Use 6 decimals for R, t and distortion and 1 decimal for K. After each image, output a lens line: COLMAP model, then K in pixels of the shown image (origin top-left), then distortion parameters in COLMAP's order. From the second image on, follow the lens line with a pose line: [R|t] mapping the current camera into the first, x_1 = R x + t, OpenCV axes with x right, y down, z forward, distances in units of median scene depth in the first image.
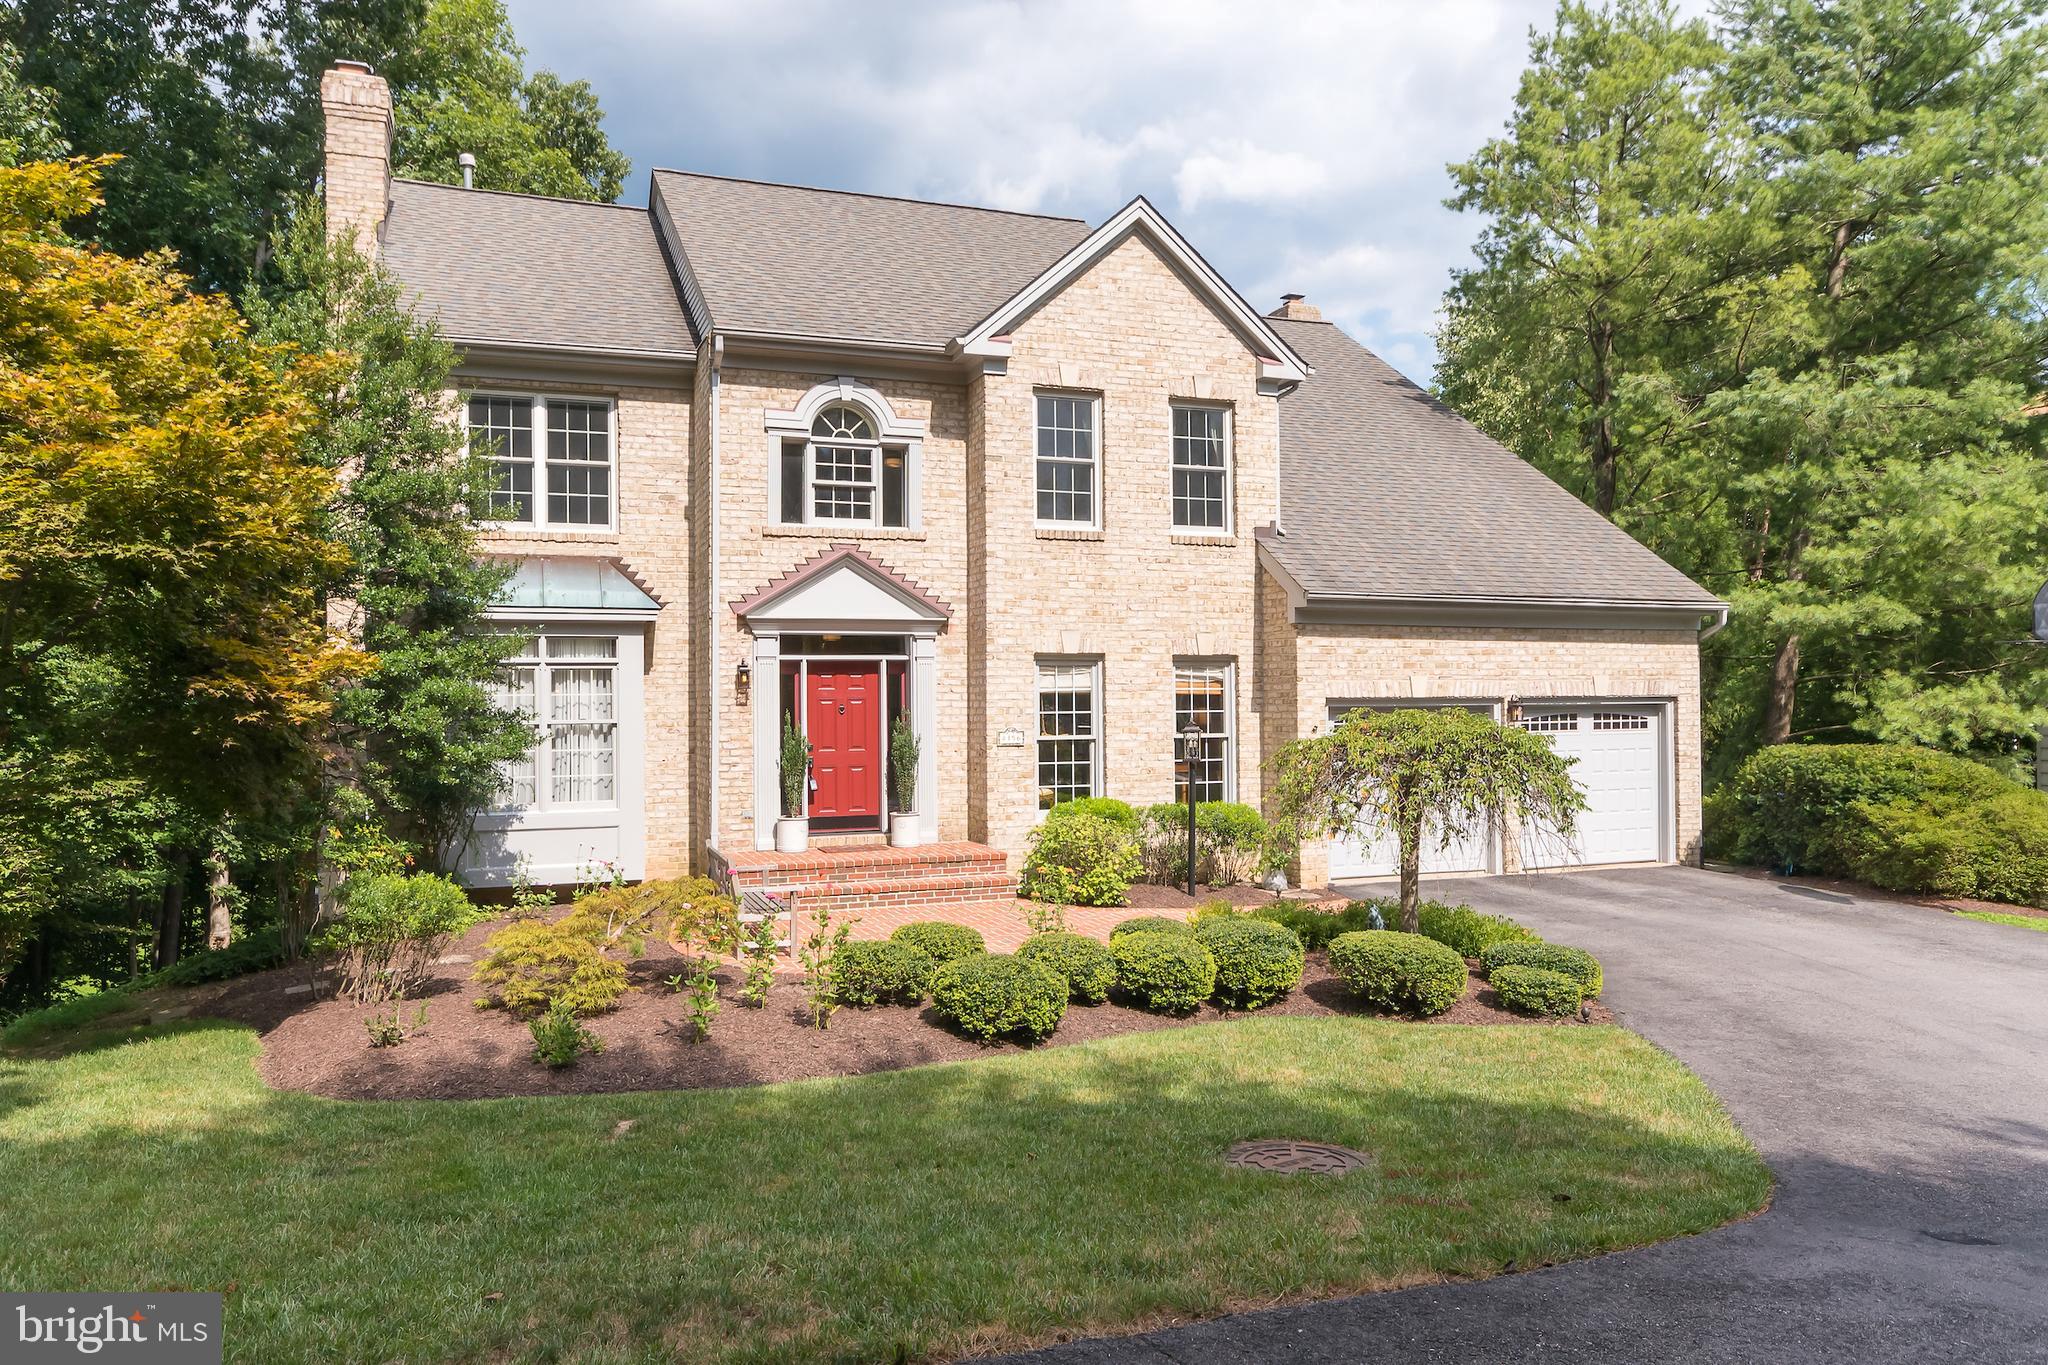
lens RADIAL K [[1461.4, 0, 1033.8], [0, 1461.4, 686.8], [0, 0, 1]] dist [0.000854, -0.000416]
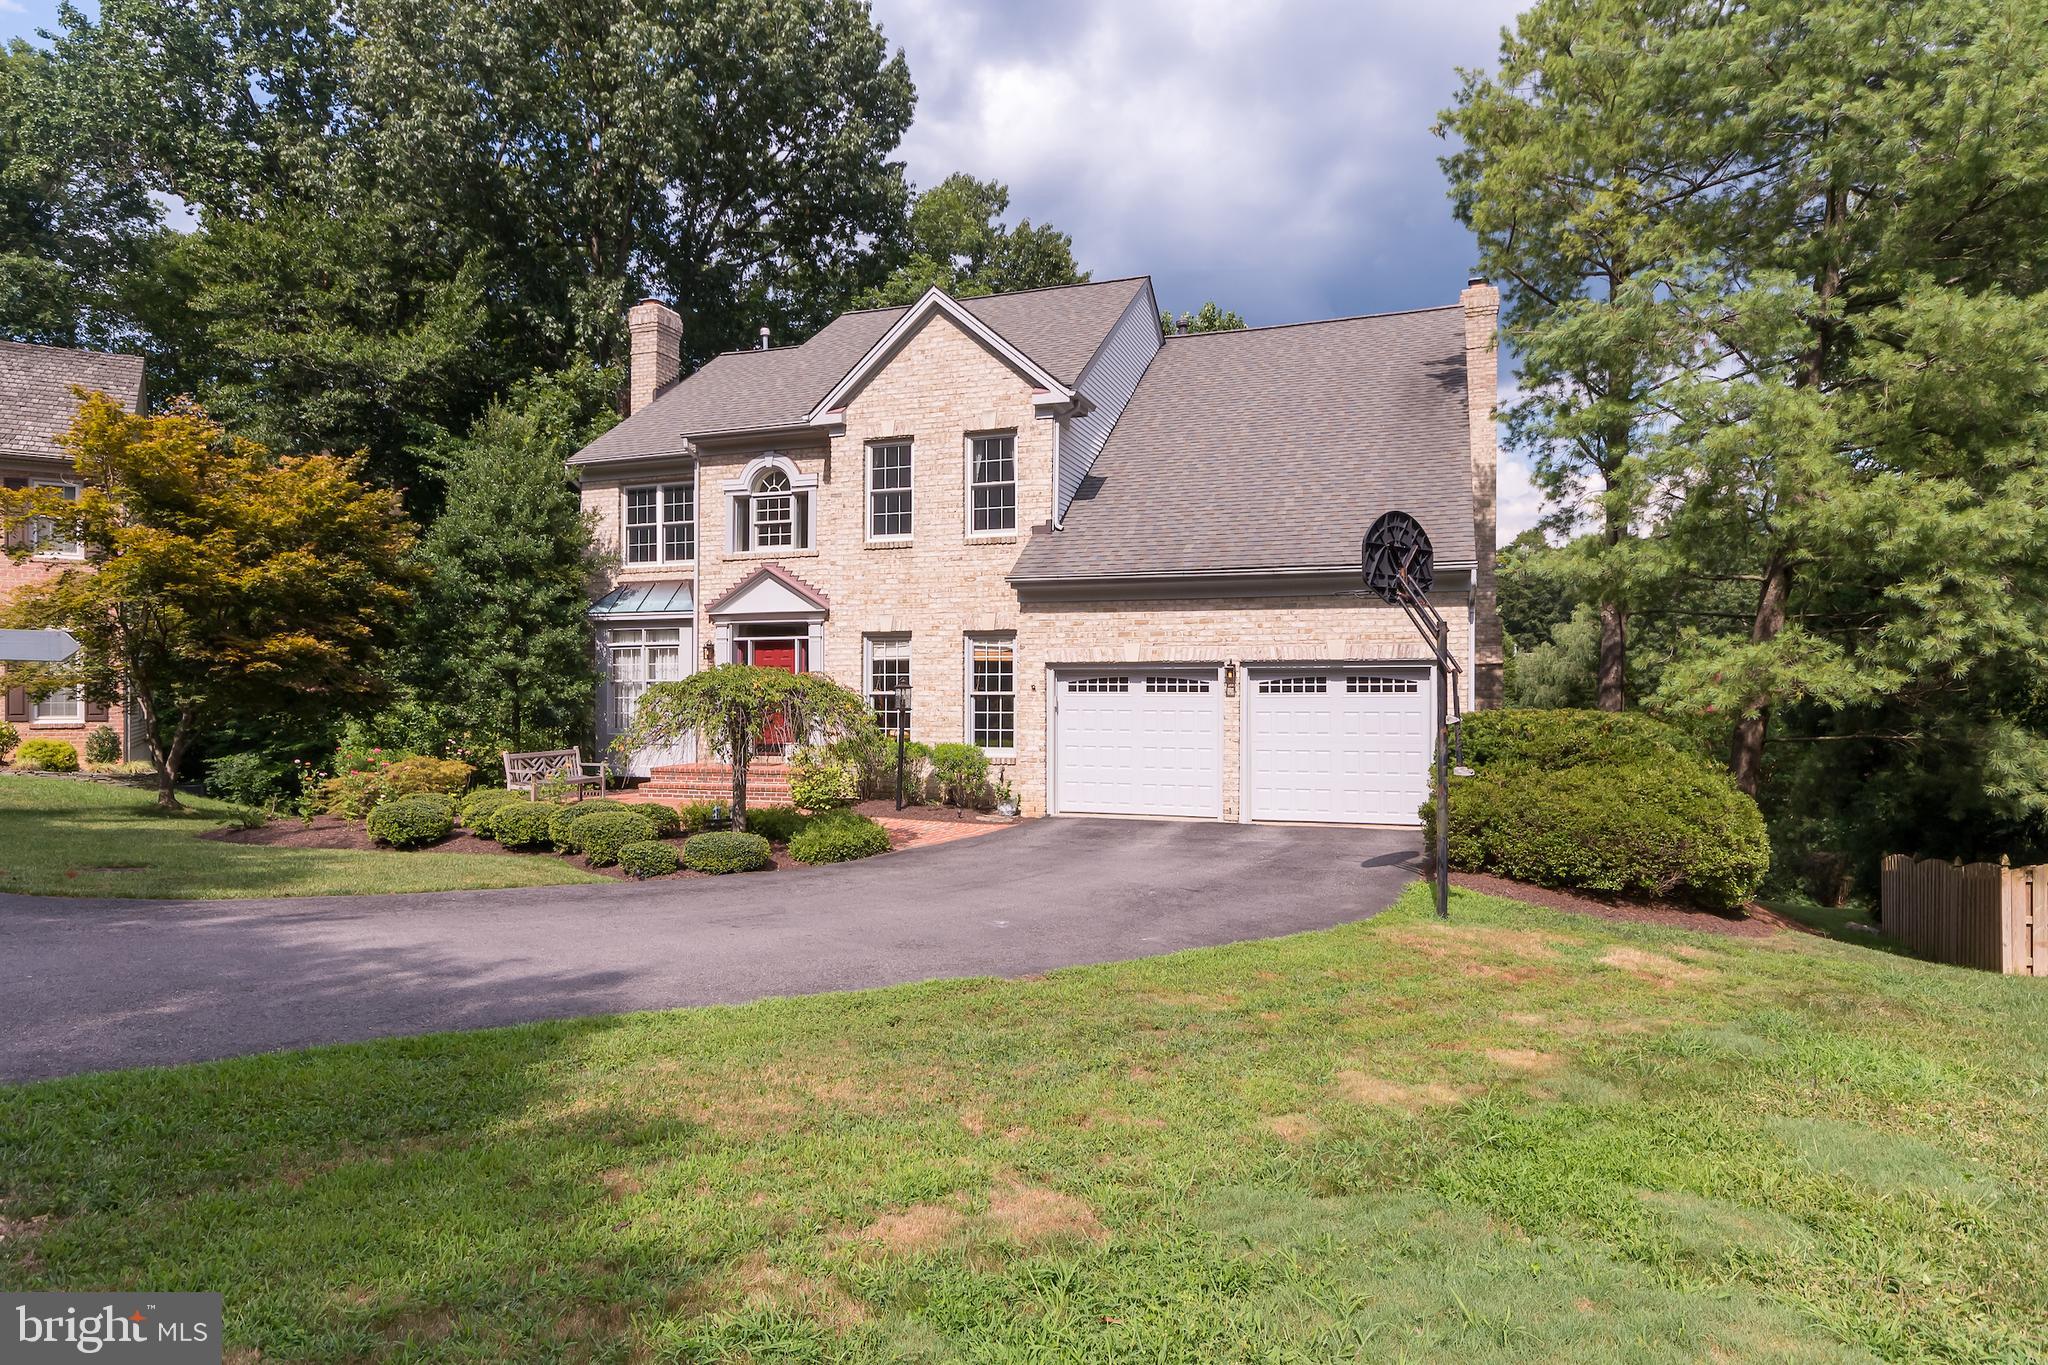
lens RADIAL K [[1241.6, 0, 1002.0], [0, 1241.6, 685.1], [0, 0, 1]] dist [0.001228, -0.000955]
pose [[0.743337, 0.002875, -0.668911, 0.888020], [0.002444, 0.999972, 0.007013, 0.019536], [0.668913, -0.006848, 0.743310, 0.206189]]
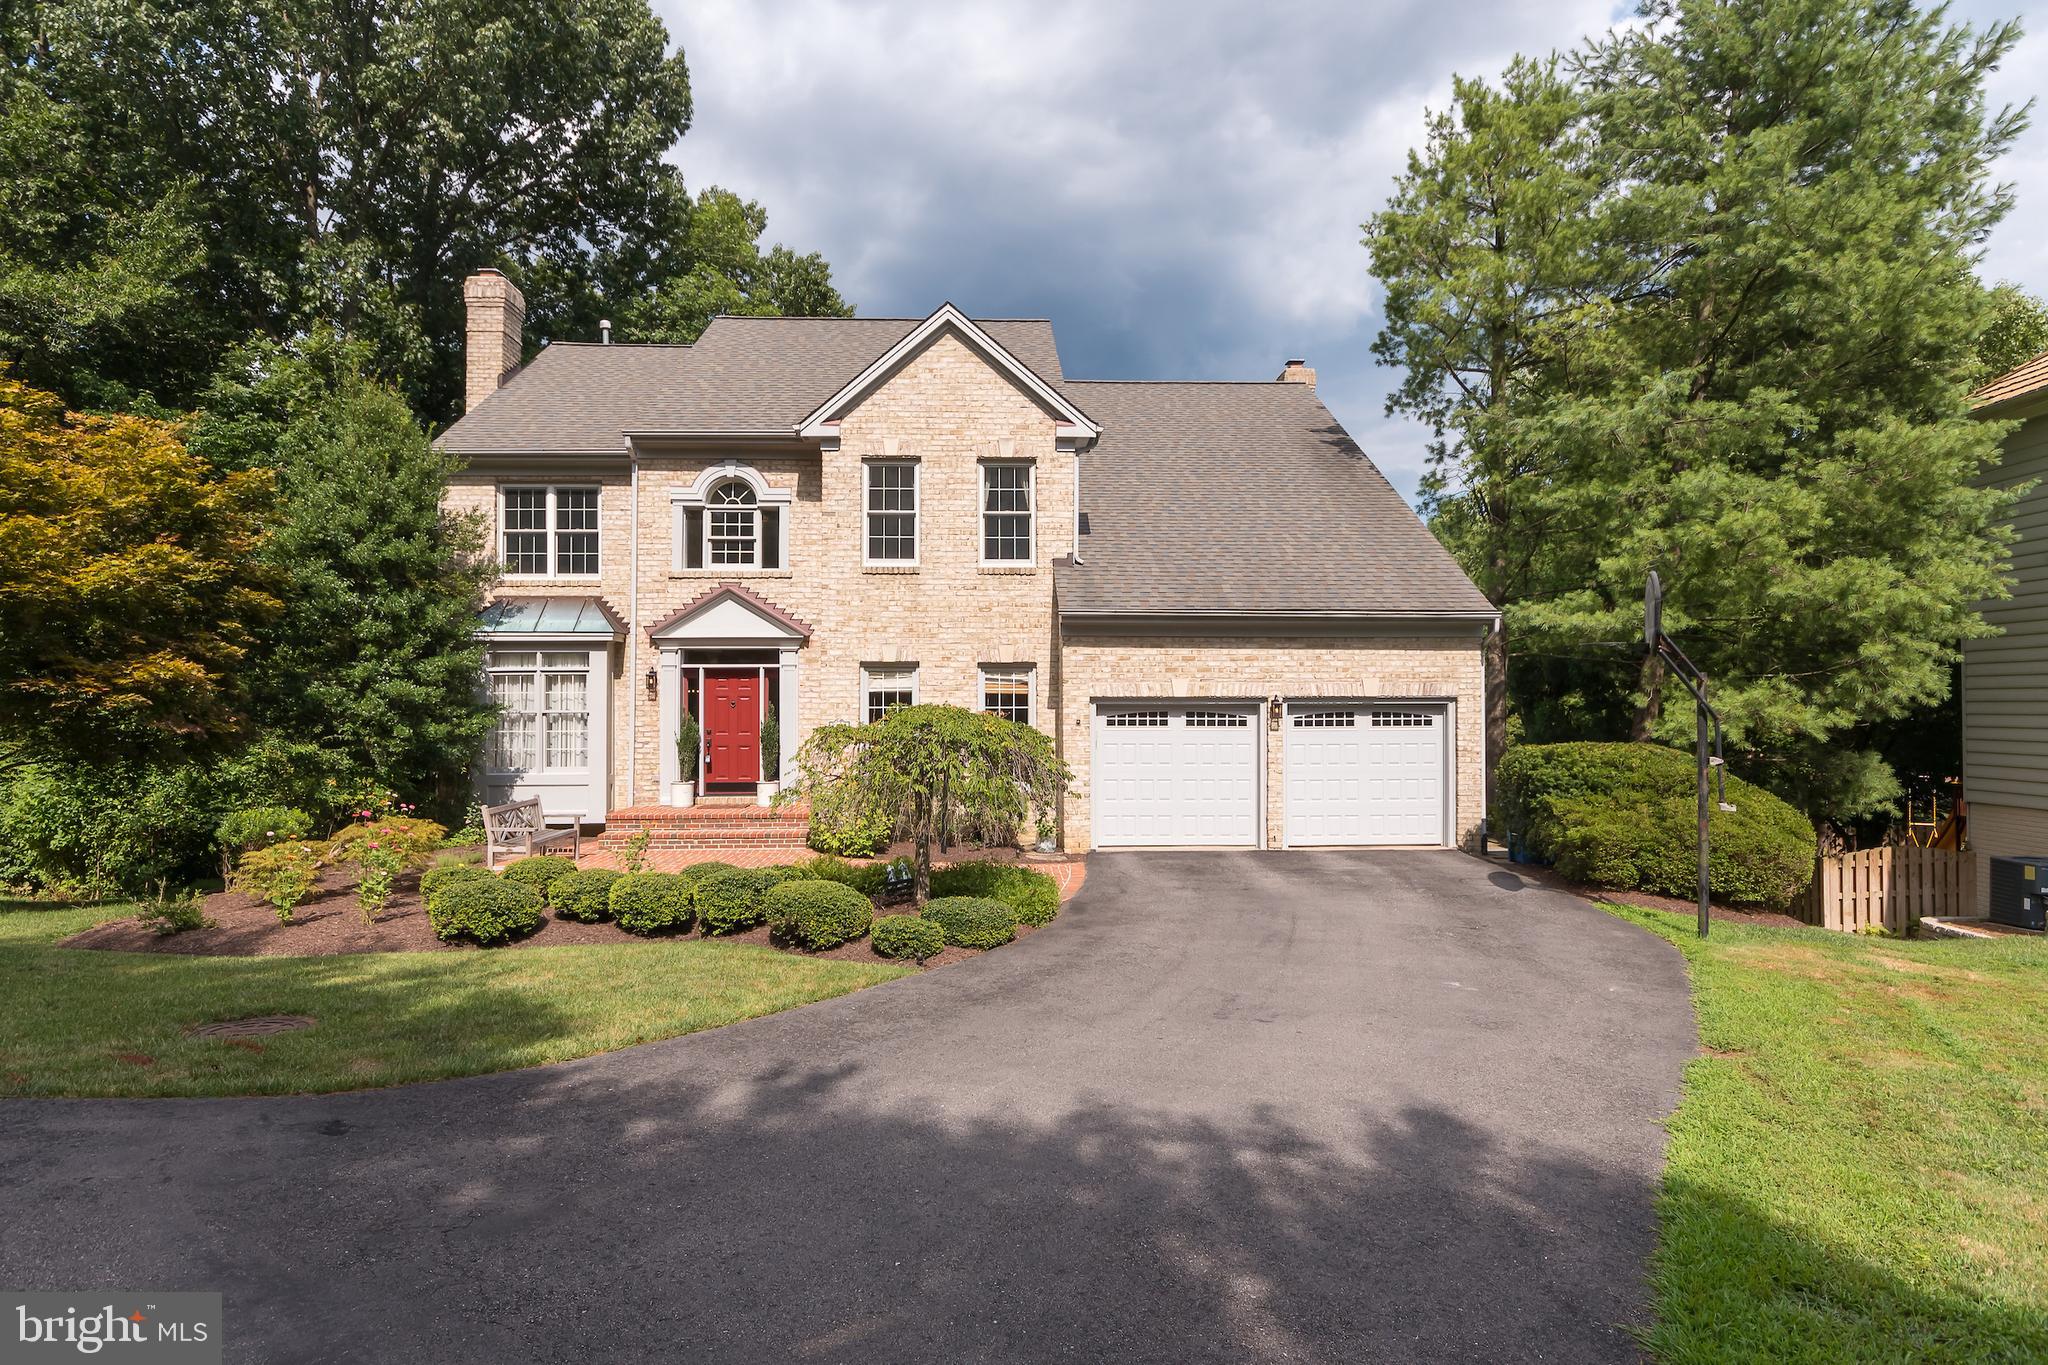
lens RADIAL K [[1135.6, 0, 1023.6], [0, 1135.6, 688.5], [0, 0, 1]] dist [0.002080, -0.002676]
pose [[0.945478, 0.001183, -0.325685, 0.465930], [-0.001691, 0.999998, -0.001277, 0.001904], [0.325682, 0.001758, 0.945478, 0.087918]]
